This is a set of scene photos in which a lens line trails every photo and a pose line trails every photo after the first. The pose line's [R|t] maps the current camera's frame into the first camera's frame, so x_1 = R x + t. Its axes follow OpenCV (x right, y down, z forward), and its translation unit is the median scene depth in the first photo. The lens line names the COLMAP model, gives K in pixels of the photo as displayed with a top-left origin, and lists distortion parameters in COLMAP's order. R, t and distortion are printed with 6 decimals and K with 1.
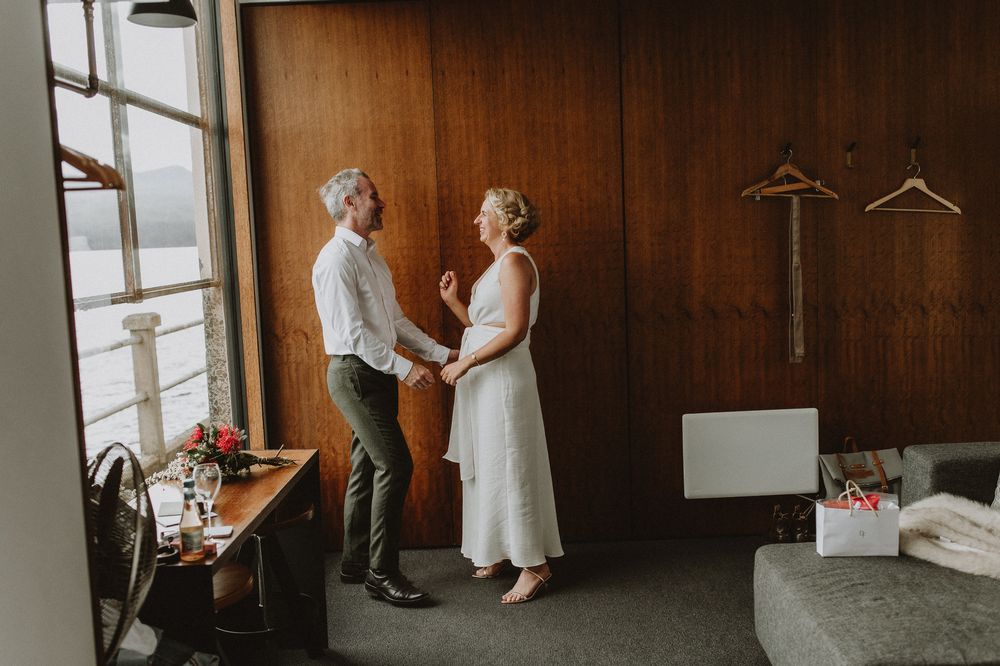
lens RADIAL K [[963.5, 0, 500.0], [0, 963.5, 333.0], [0, 0, 1]] dist [0.007361, 0.005086]
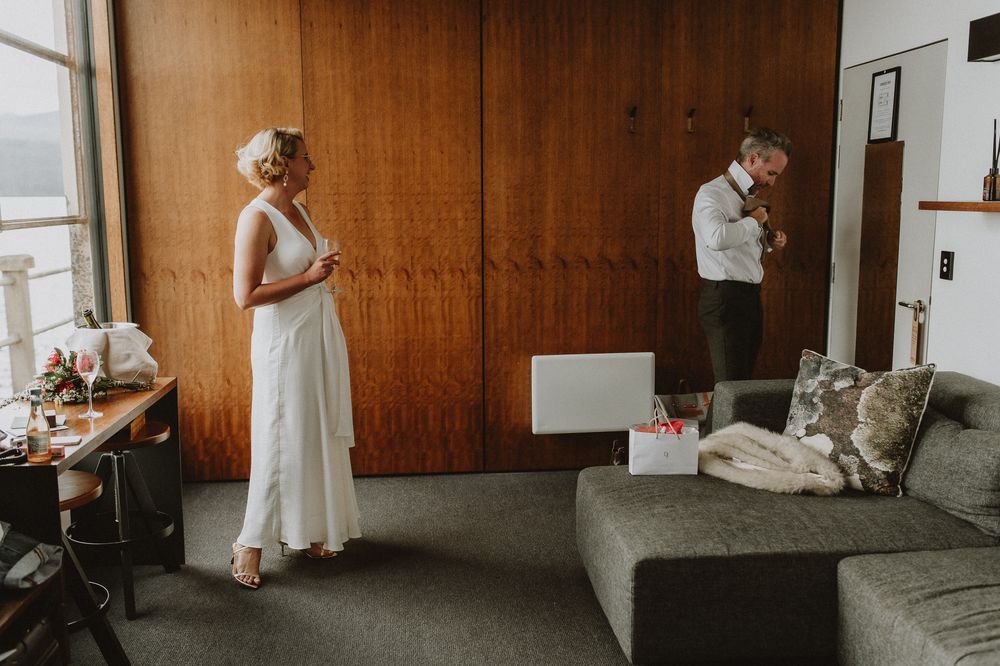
lens RADIAL K [[963.5, 0, 500.0], [0, 963.5, 333.0], [0, 0, 1]] dist [0.007361, 0.005086]
pose [[0.994638, 0.019179, 0.101622, 0.044085], [-0.023094, 0.999030, 0.037493, 0.019123], [-0.100805, -0.039639, 0.994116, -0.067790]]
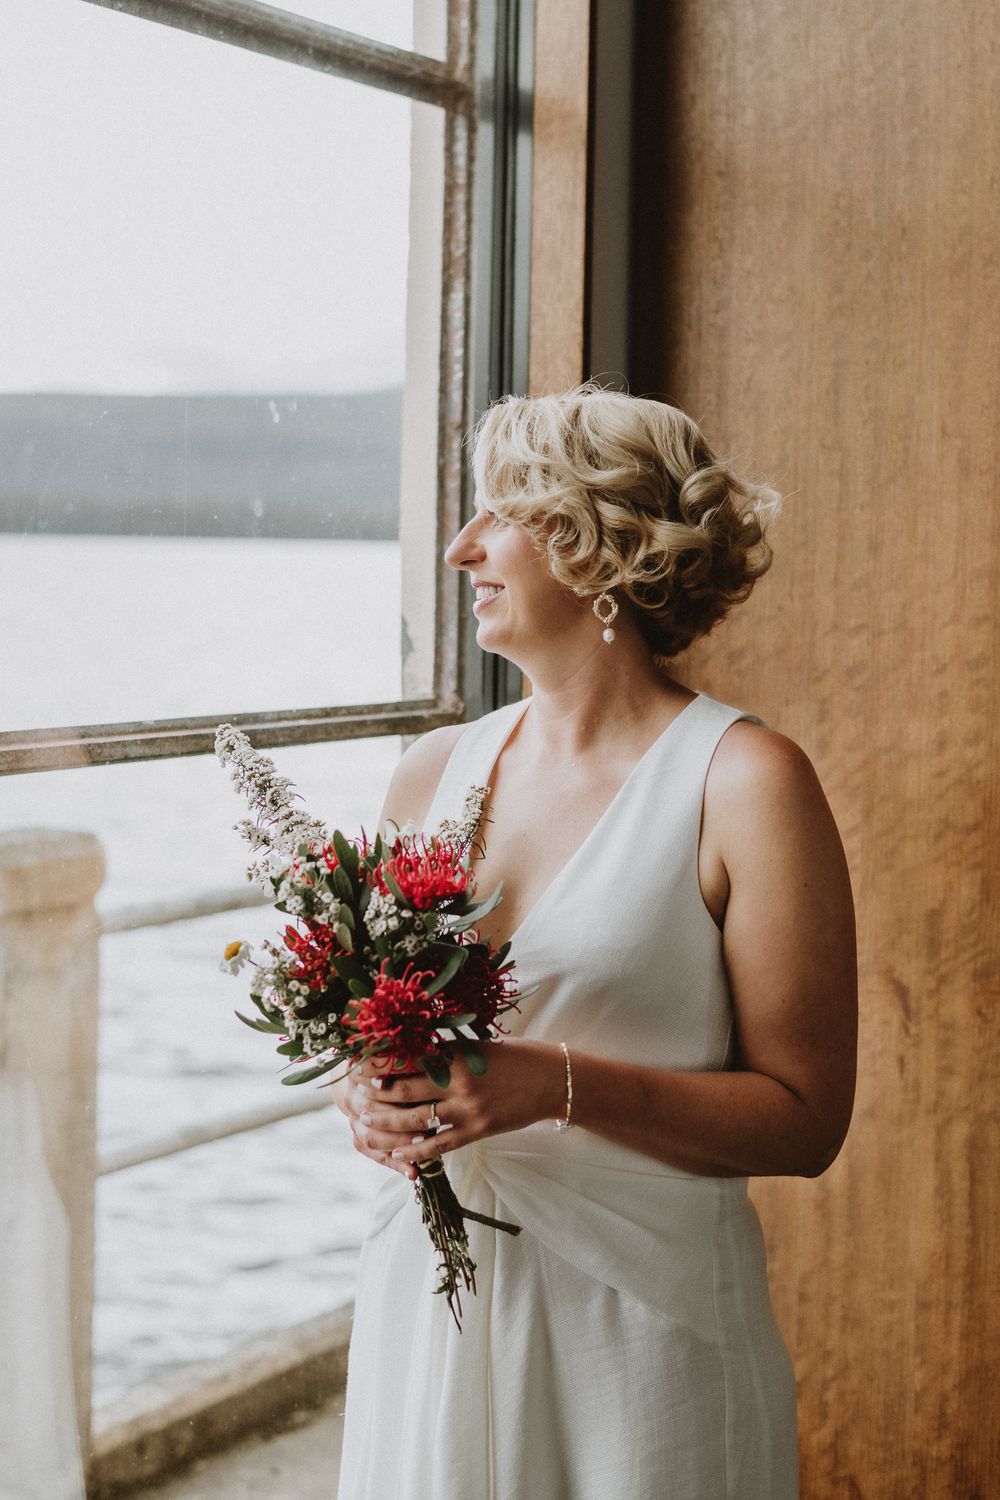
lens RADIAL K [[2522.9, 0, 501.5], [0, 2522.9, 636.3], [0, 0, 1]] dist [0.037984, -0.004998]
pose [[0.868251, 0.071033, -0.491014, 0.035577], [-0.104602, 0.993660, -0.041216, -0.047536], [0.484974, 0.087147, 0.870176, 0.437047]]
